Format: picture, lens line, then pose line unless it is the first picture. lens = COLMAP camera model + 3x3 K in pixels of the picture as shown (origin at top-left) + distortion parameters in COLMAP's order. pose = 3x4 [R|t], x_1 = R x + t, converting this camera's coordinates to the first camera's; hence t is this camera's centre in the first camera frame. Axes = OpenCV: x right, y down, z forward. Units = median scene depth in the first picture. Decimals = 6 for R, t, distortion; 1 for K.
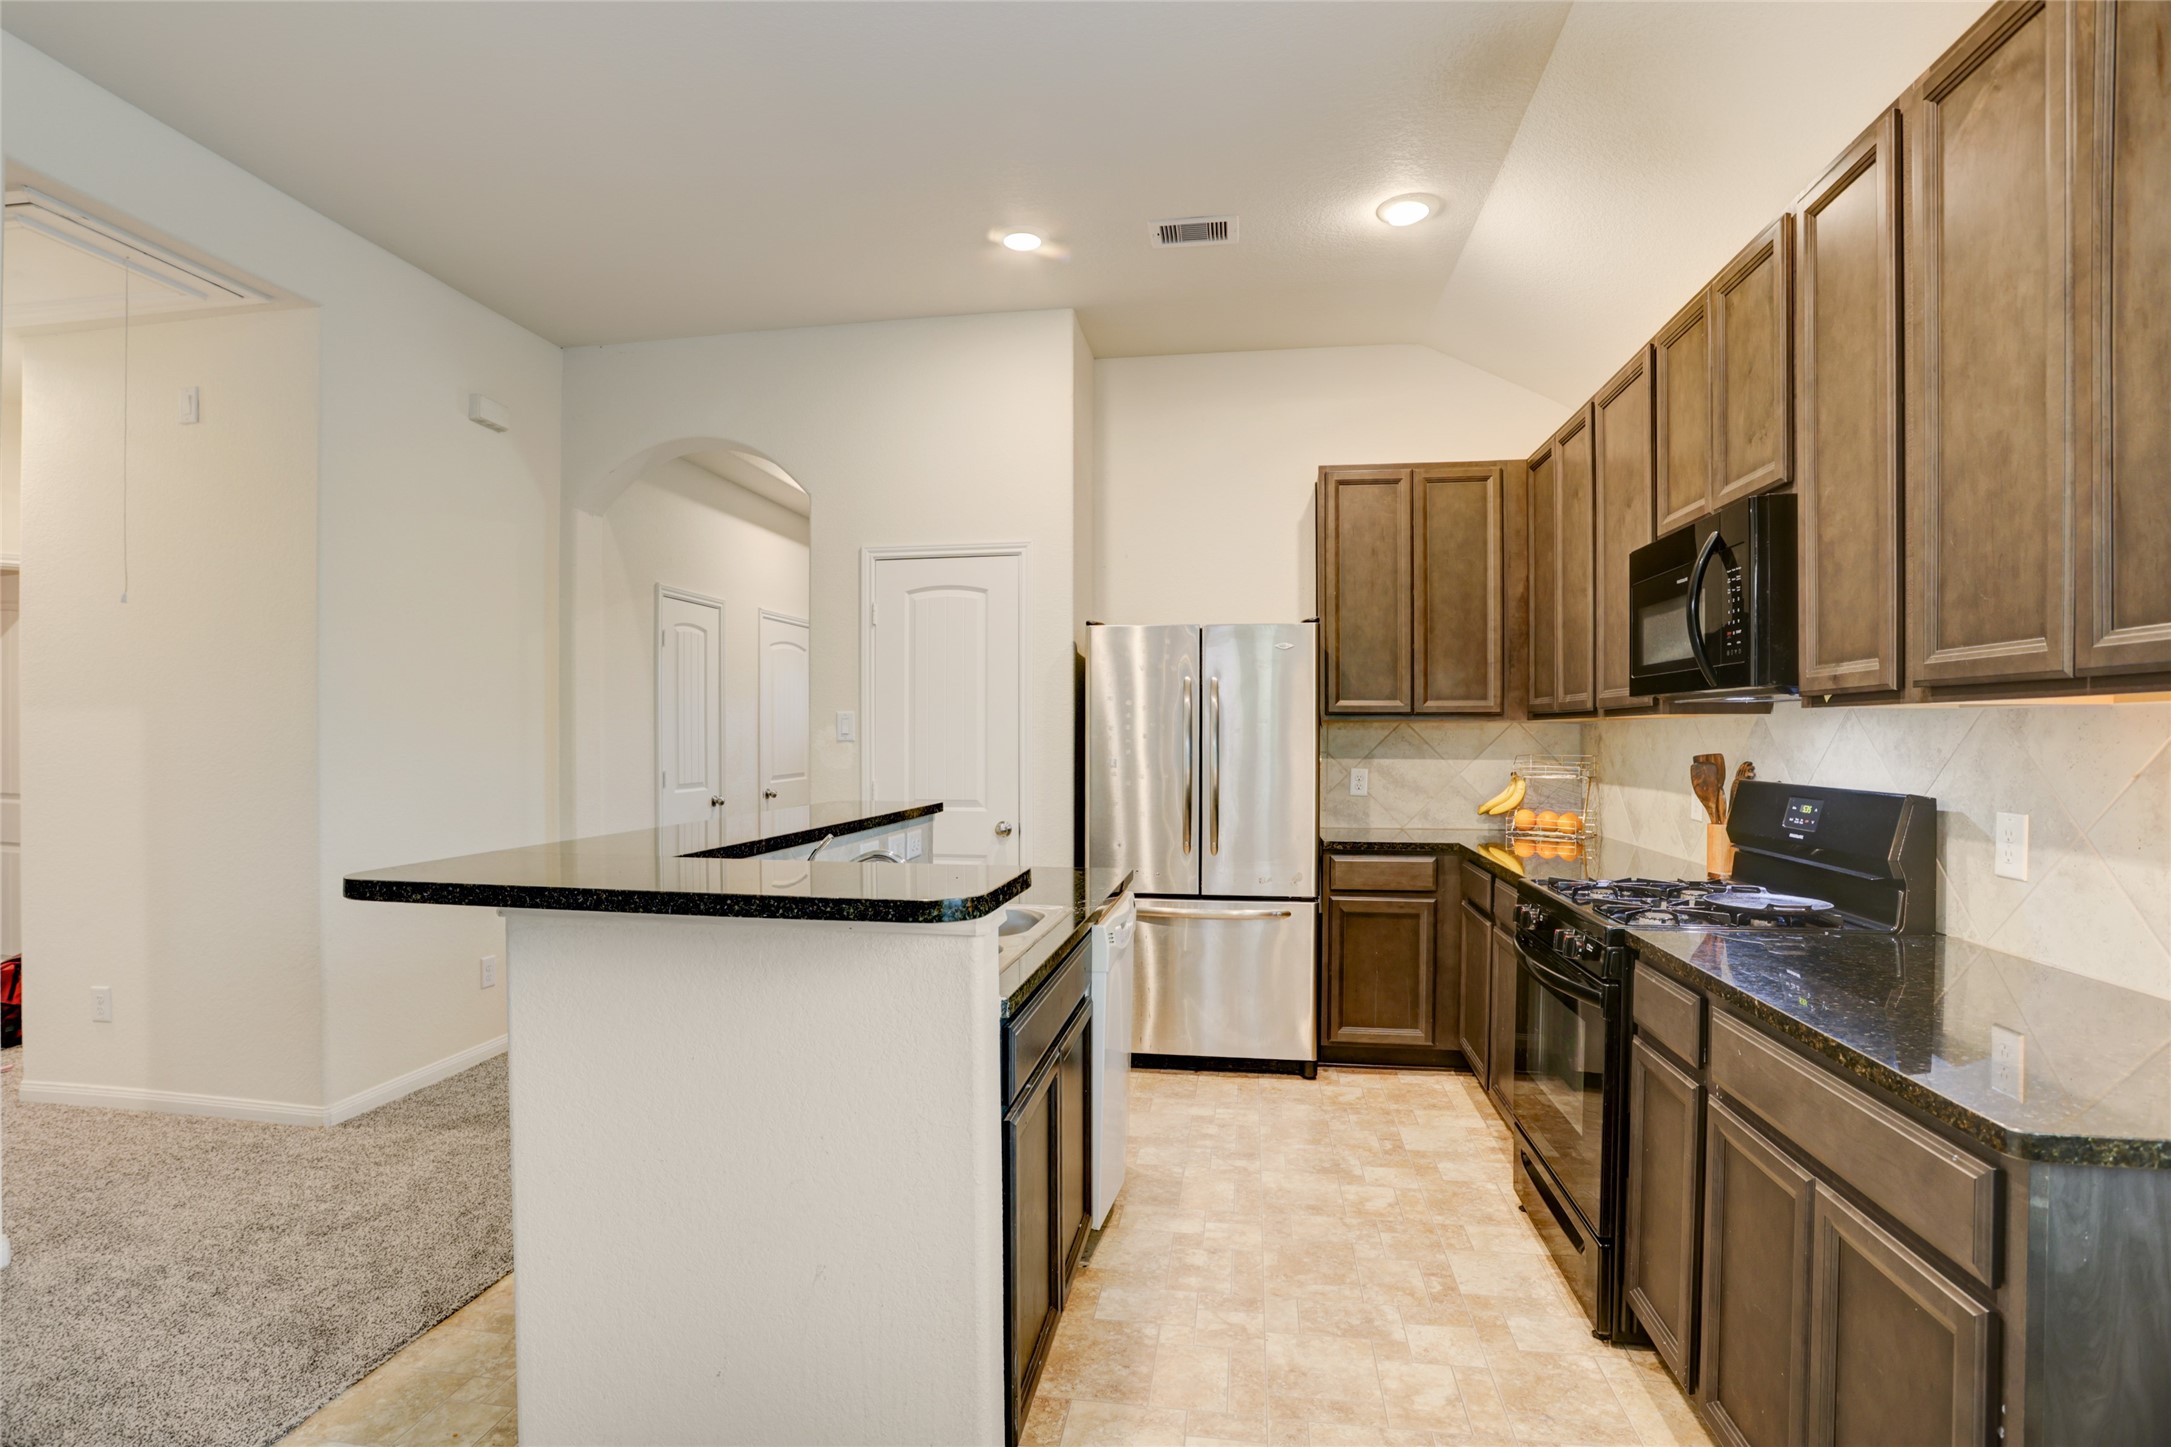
lens RADIAL K [[1072.9, 0, 1055.1], [0, 1072.9, 748.8], [0, 0, 1]] dist [-0.057817, 0.018931]
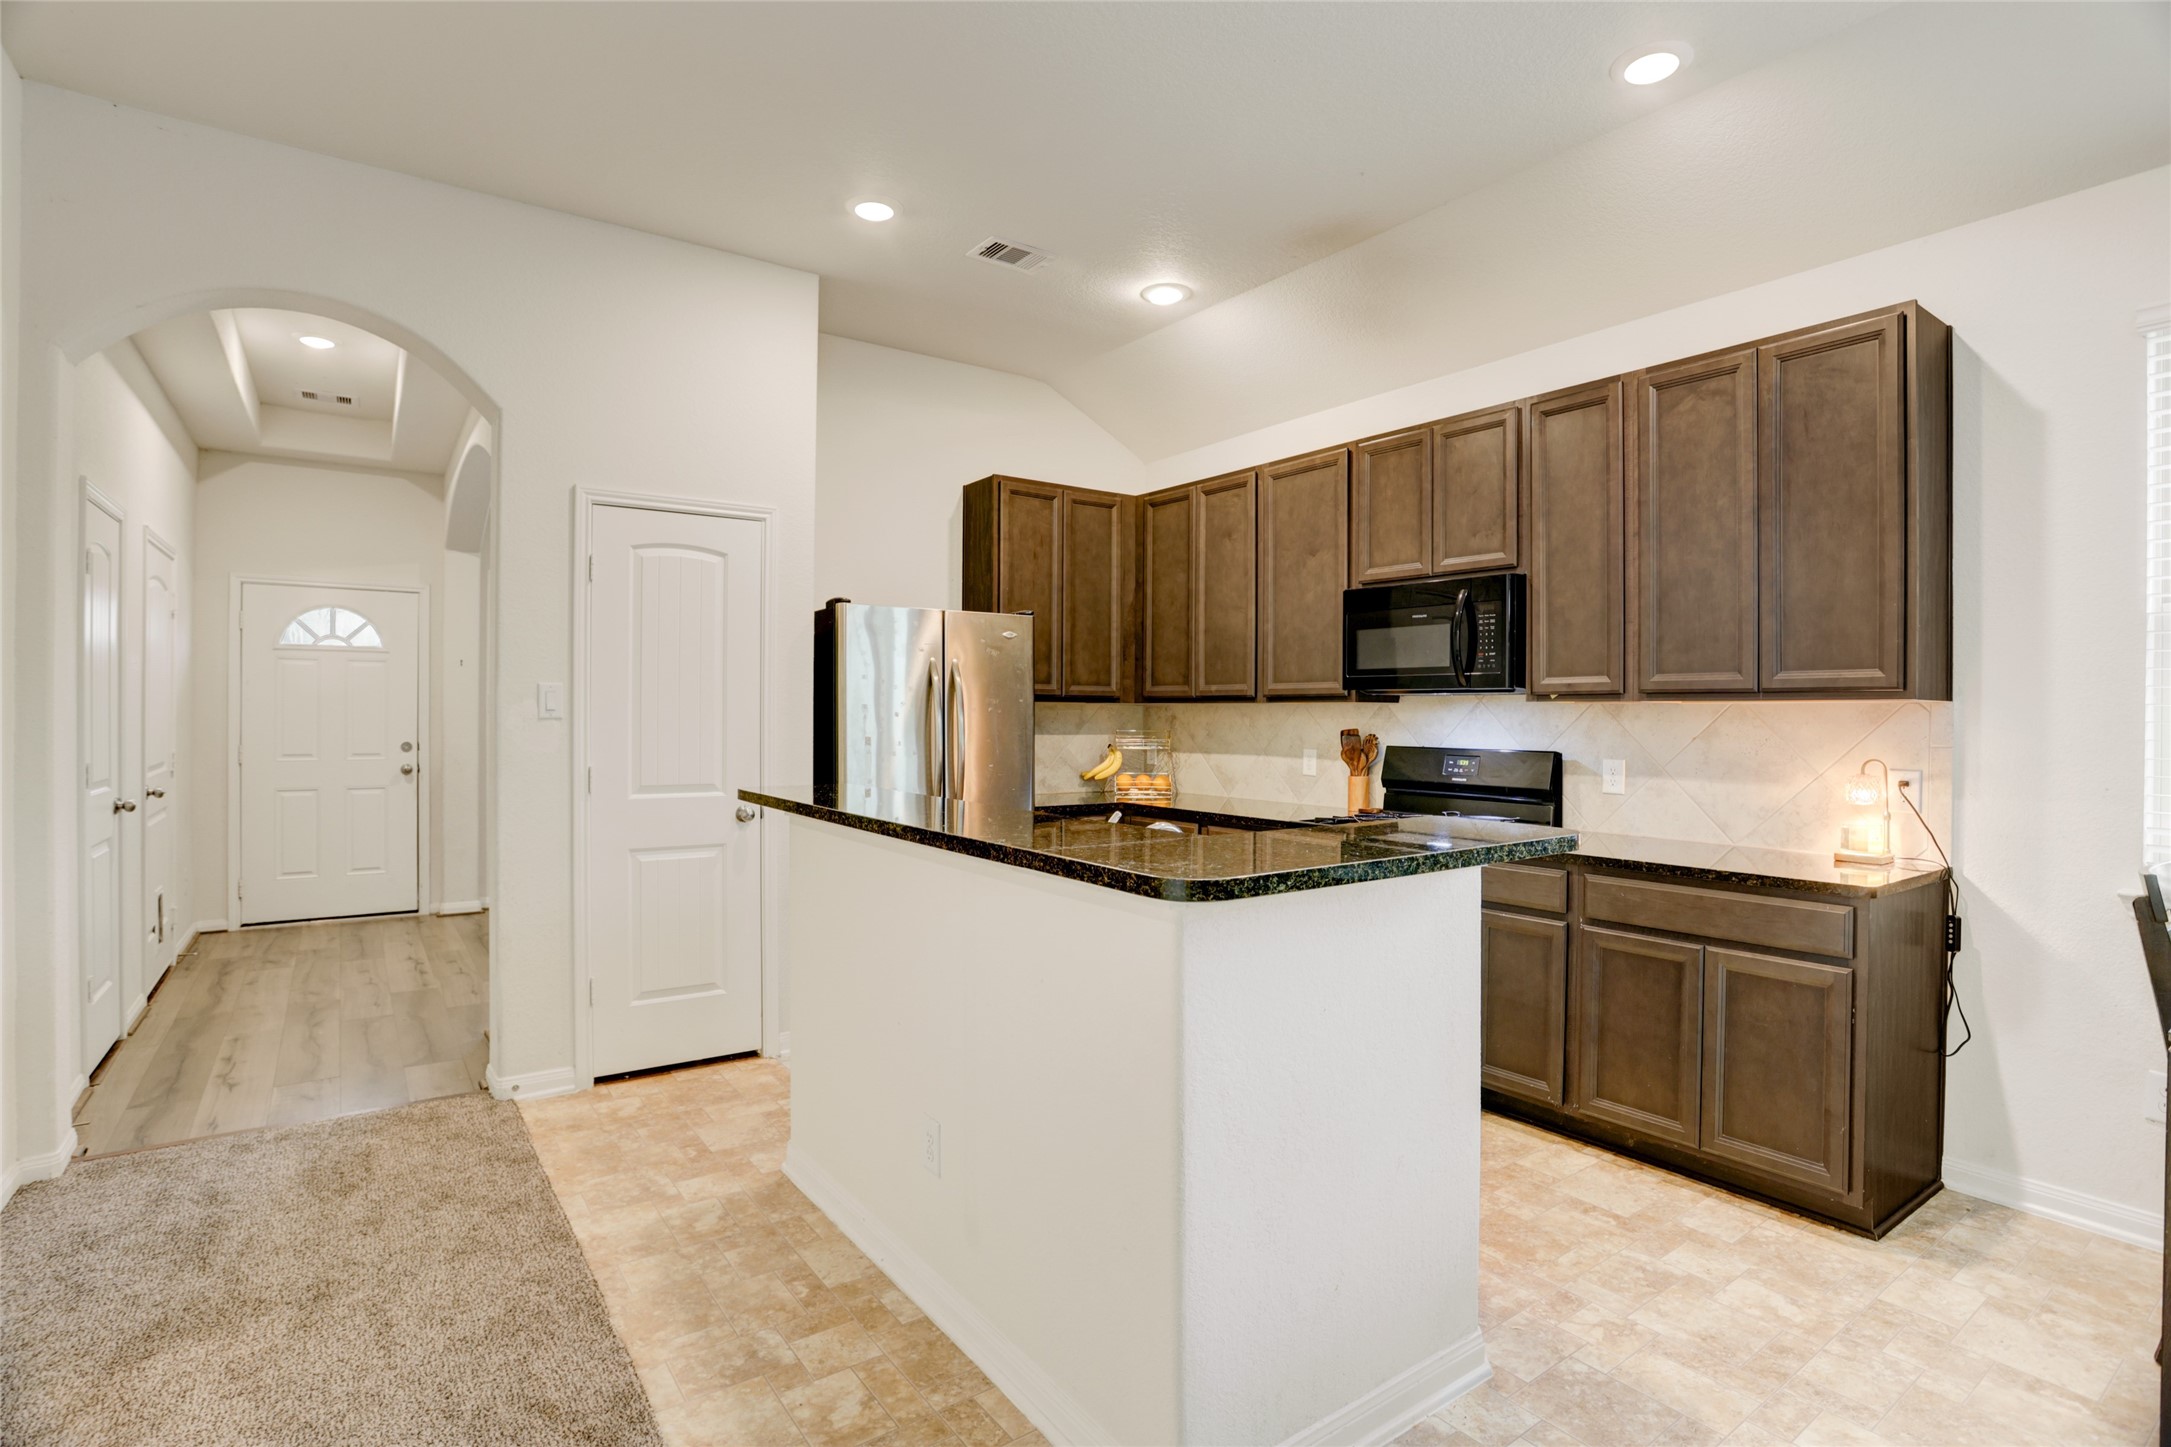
lens RADIAL K [[1072.9, 0, 1108.6], [0, 1072.9, 721.8], [0, 0, 1]] dist [-0.057817, 0.018931]
pose [[0.705822, -0.000190, 0.708389, -0.721599], [0.002995, 0.999992, -0.002717, -0.002186], [-0.708383, 0.004039, 0.705817, 0.192603]]
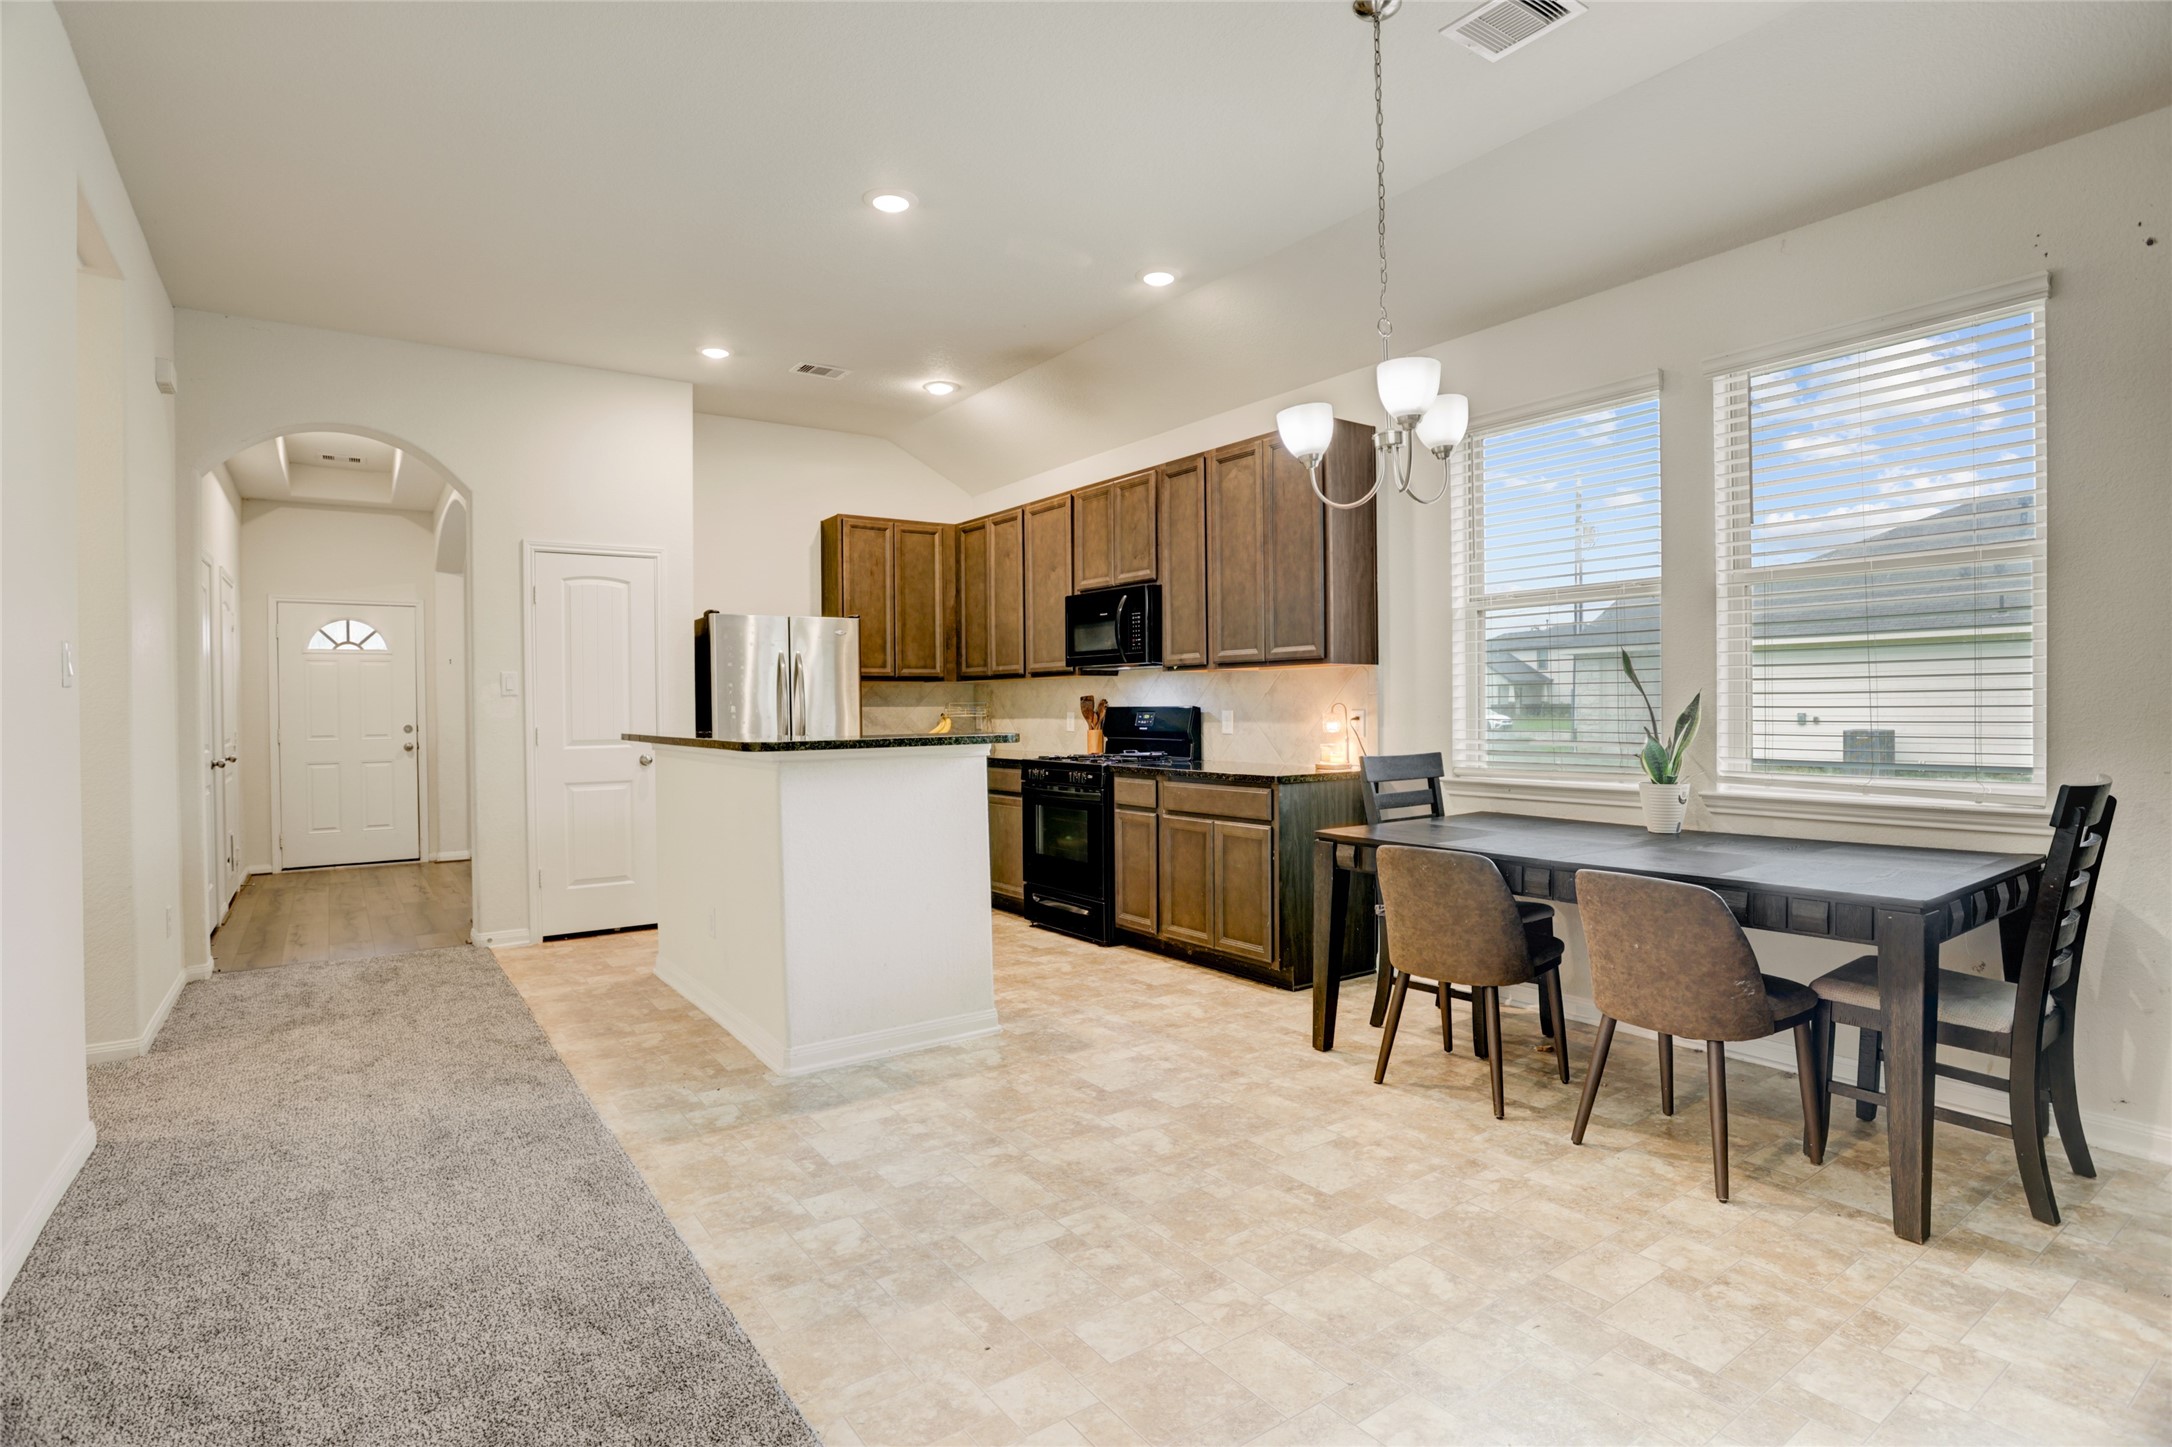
lens RADIAL K [[1075.5, 0, 1076.8], [0, 1075.5, 715.2], [0, 0, 1]] dist [-0.032804, 0.005267]
pose [[0.720413, -0.016686, 0.693345, -0.888568], [0.021658, 0.999764, 0.001556, 0.041534], [-0.693207, 0.013896, 0.720604, -0.515739]]
